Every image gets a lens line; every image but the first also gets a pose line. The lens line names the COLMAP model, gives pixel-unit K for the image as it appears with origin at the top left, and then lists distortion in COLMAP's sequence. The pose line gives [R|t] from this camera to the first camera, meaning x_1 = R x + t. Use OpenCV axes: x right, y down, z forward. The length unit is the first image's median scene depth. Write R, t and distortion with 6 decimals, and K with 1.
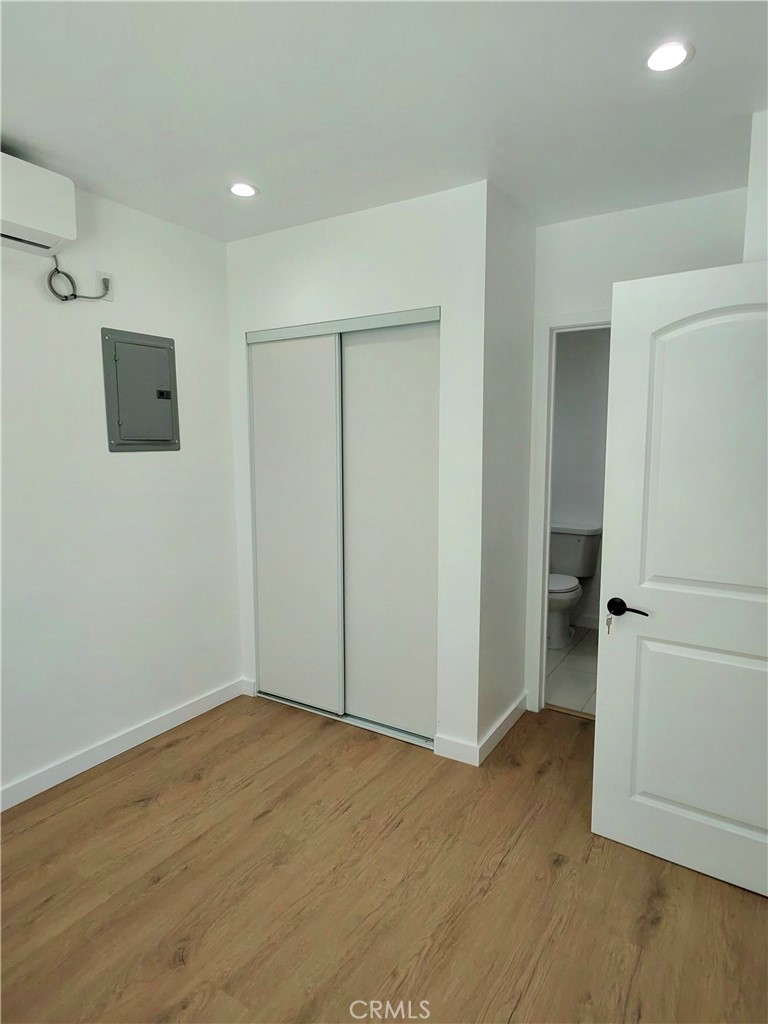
lens RADIAL K [[578.0, 0, 387.4], [0, 578.0, 509.8], [0, 0, 1]] dist [-0.002439, -0.001367]
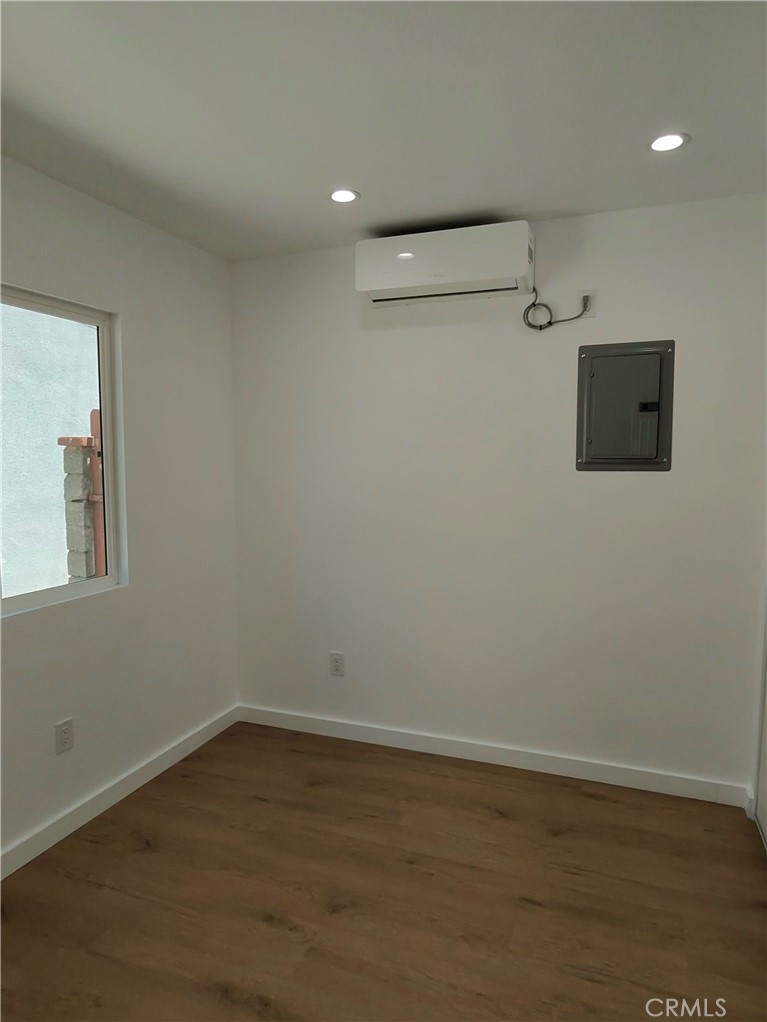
lens RADIAL K [[621.5, 0, 385.1], [0, 621.5, 506.4], [0, 0, 1]] dist [-0.002372, -0.002026]
pose [[0.208801, 0.081163, -0.974584, 0.506758], [-0.116033, 0.991567, 0.057718, -0.064425], [0.971050, 0.101032, 0.216457, 0.470866]]
